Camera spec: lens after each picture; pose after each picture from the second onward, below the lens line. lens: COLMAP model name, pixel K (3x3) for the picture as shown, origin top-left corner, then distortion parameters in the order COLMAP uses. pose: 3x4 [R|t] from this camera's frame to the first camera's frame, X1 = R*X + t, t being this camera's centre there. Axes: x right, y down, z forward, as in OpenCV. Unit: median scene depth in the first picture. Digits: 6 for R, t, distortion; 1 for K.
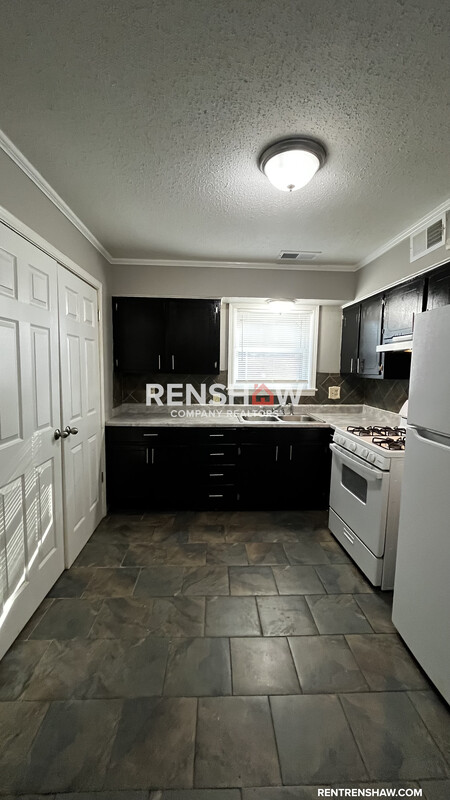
lens RADIAL K [[323.8, 0, 224.0], [0, 323.8, 401.8], [0, 0, 1]] dist [-0.004279, -0.000675]
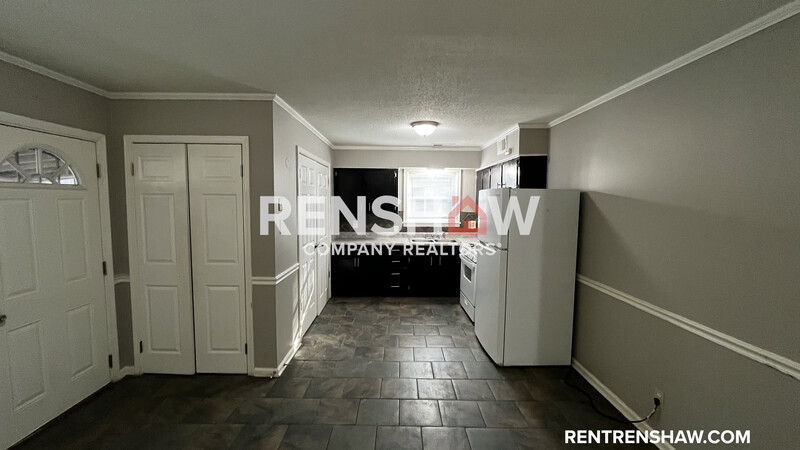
lens RADIAL K [[323.8, 0, 393.8], [0, 323.8, 228.9], [0, 0, 1]] dist [-0.004279, -0.000675]
pose [[0.998711, -0.002032, -0.050721, 0.060186], [0.001157, 0.999850, -0.017275, 0.023917], [0.050748, 0.017194, 0.998563, -0.776496]]
